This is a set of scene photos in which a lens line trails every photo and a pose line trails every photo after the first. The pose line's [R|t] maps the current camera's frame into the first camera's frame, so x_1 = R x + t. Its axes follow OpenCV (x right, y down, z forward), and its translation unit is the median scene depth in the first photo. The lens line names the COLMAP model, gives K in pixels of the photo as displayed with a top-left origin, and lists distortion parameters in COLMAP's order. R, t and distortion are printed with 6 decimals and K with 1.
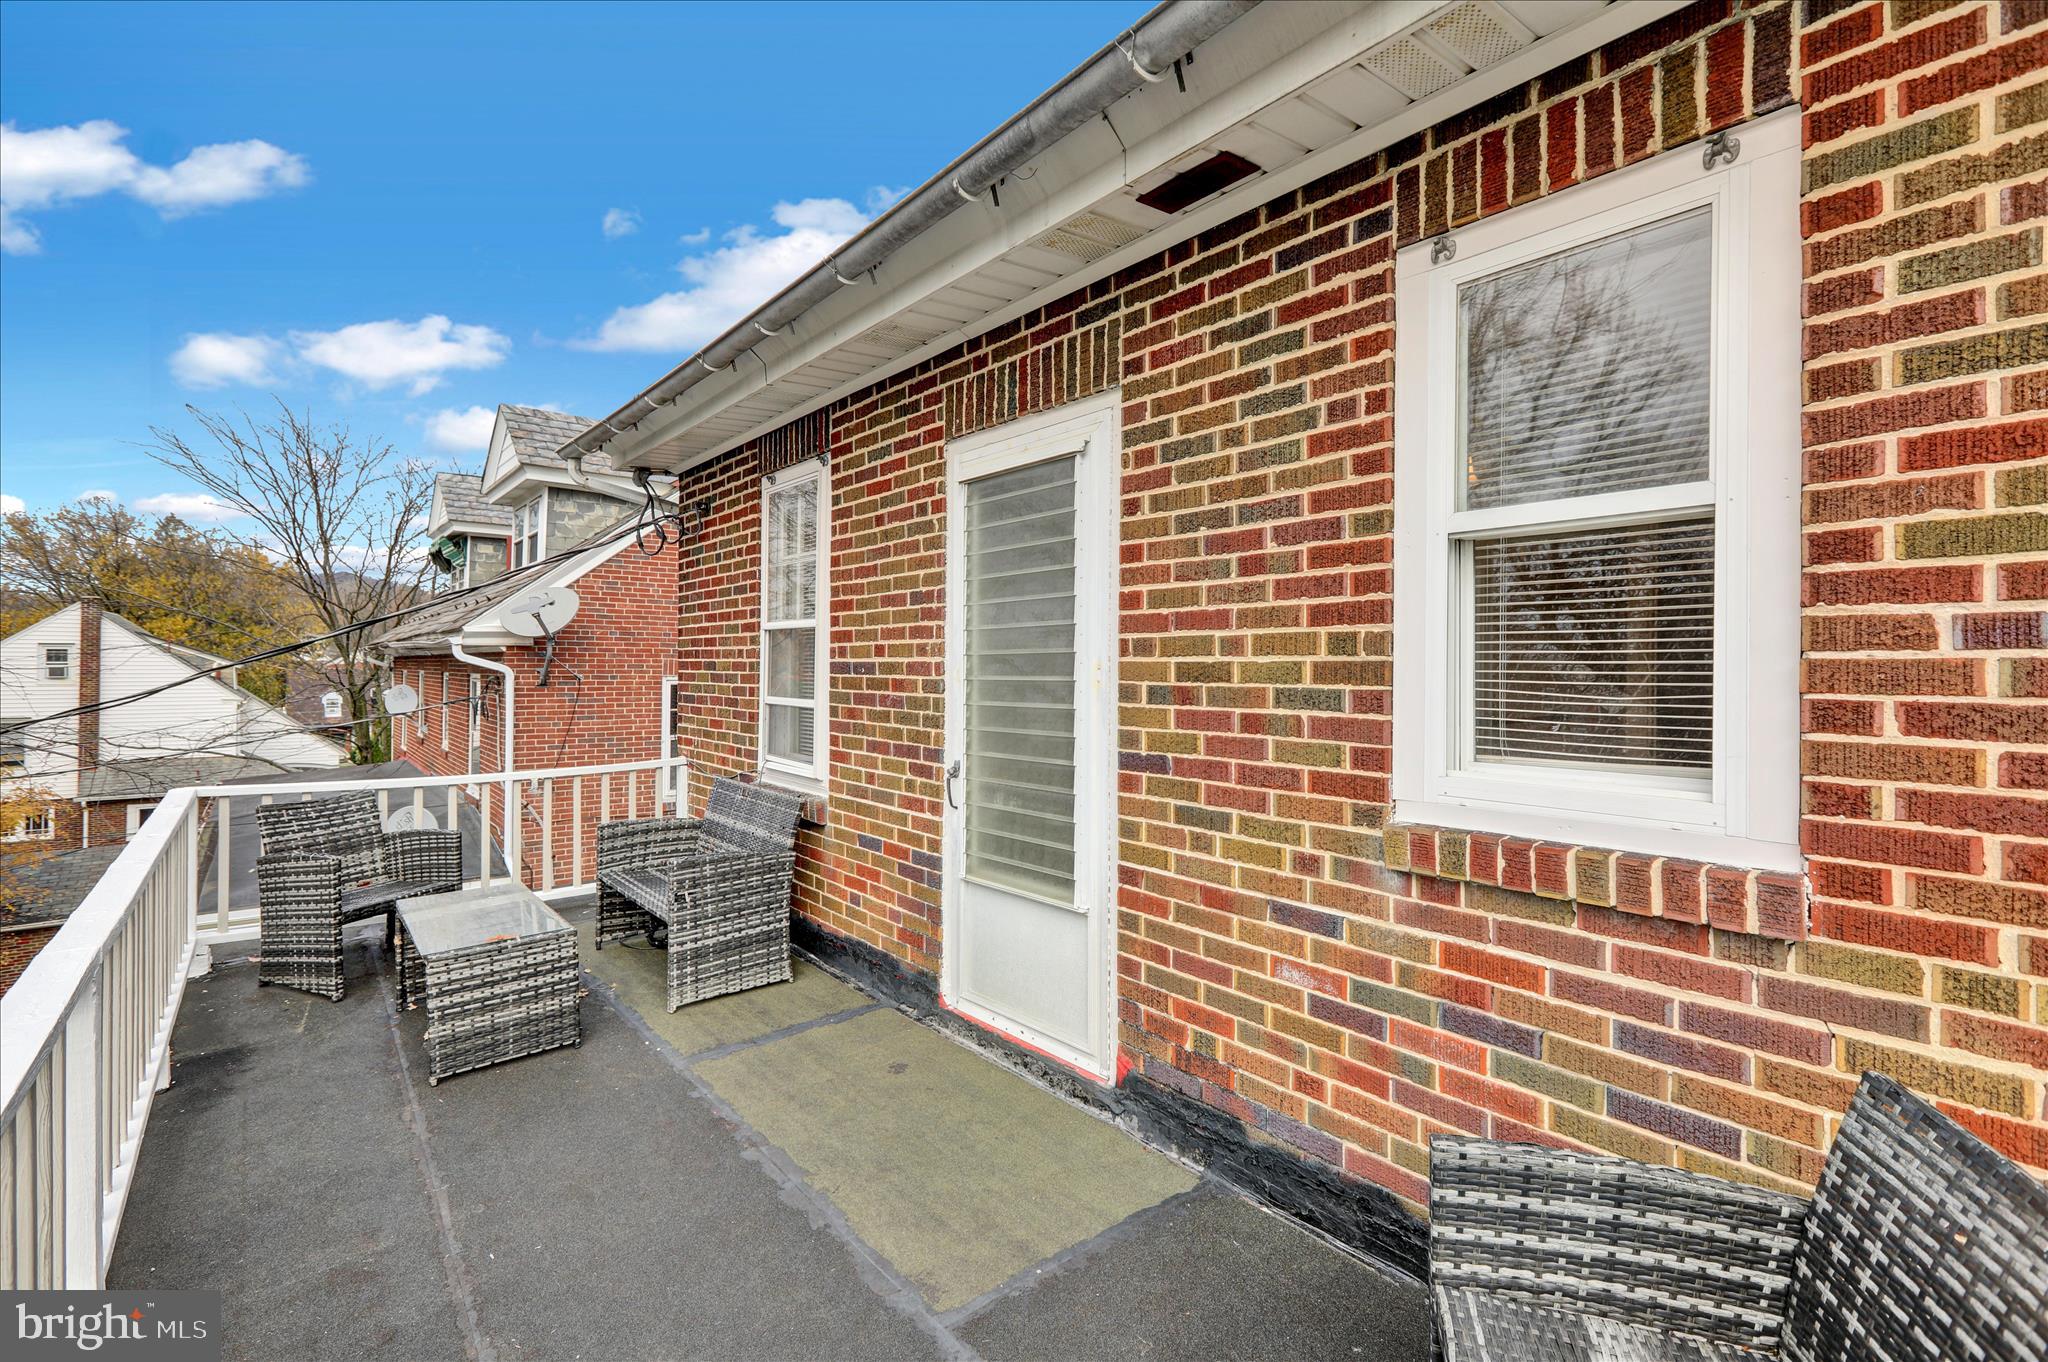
lens RADIAL K [[943.4, 0, 1012.3], [0, 943.4, 664.0], [0, 0, 1]] dist [0.002320, 0.000883]
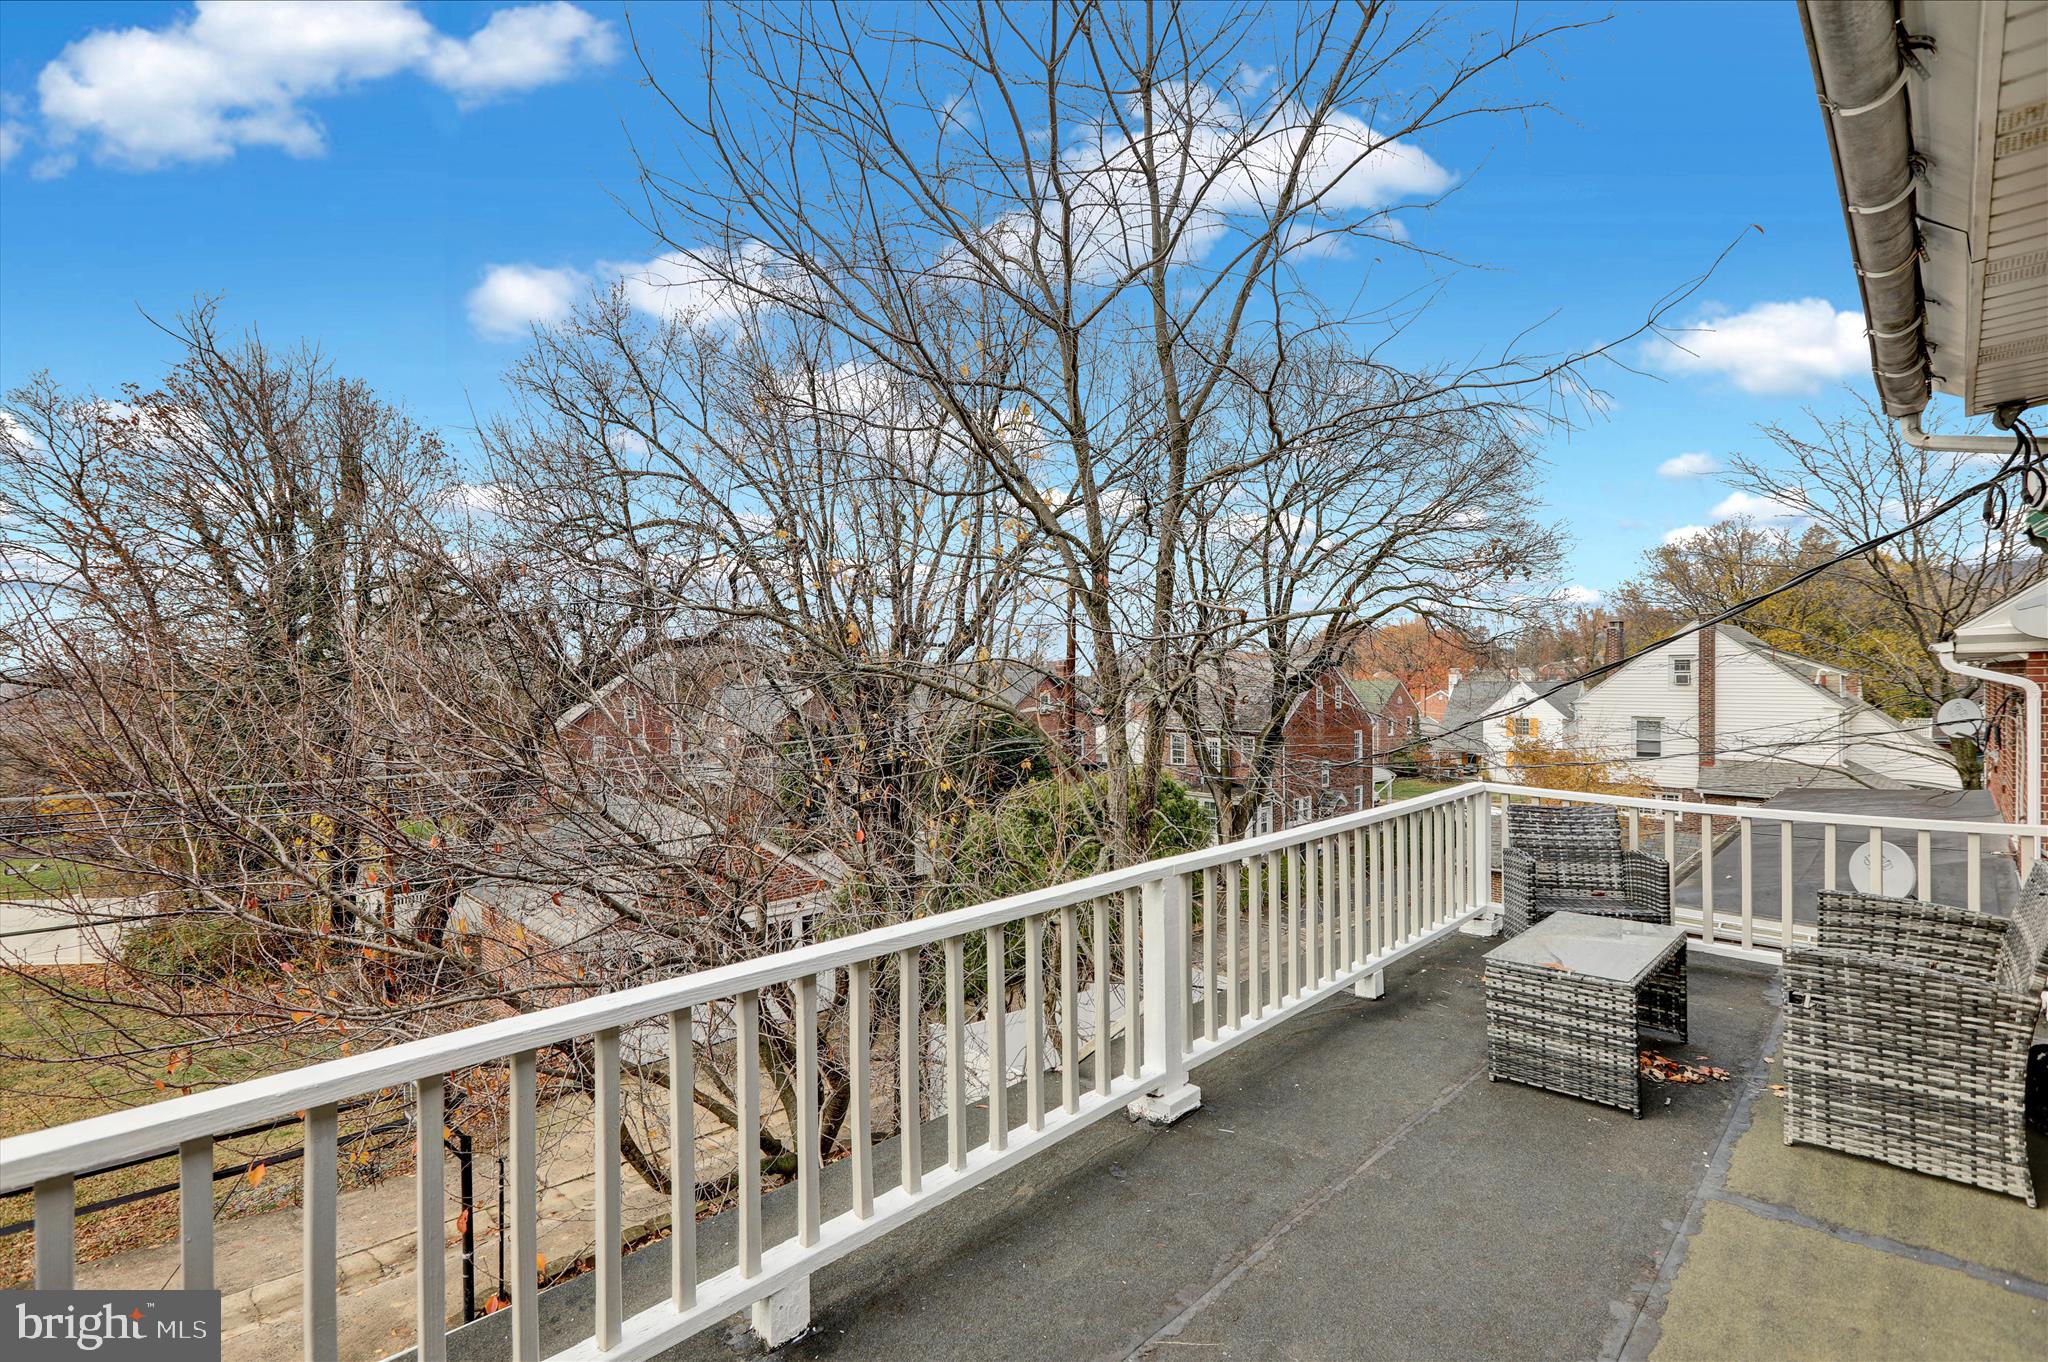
lens RADIAL K [[943.4, 0, 1010.6], [0, 943.4, 688.4], [0, 0, 1]] dist [0.002320, 0.000883]
pose [[0.106046, 0.014908, -0.994250, 0.310598], [0.005753, 0.999862, 0.015605, -0.016644], [0.994345, -0.007375, 0.105945, 0.271121]]
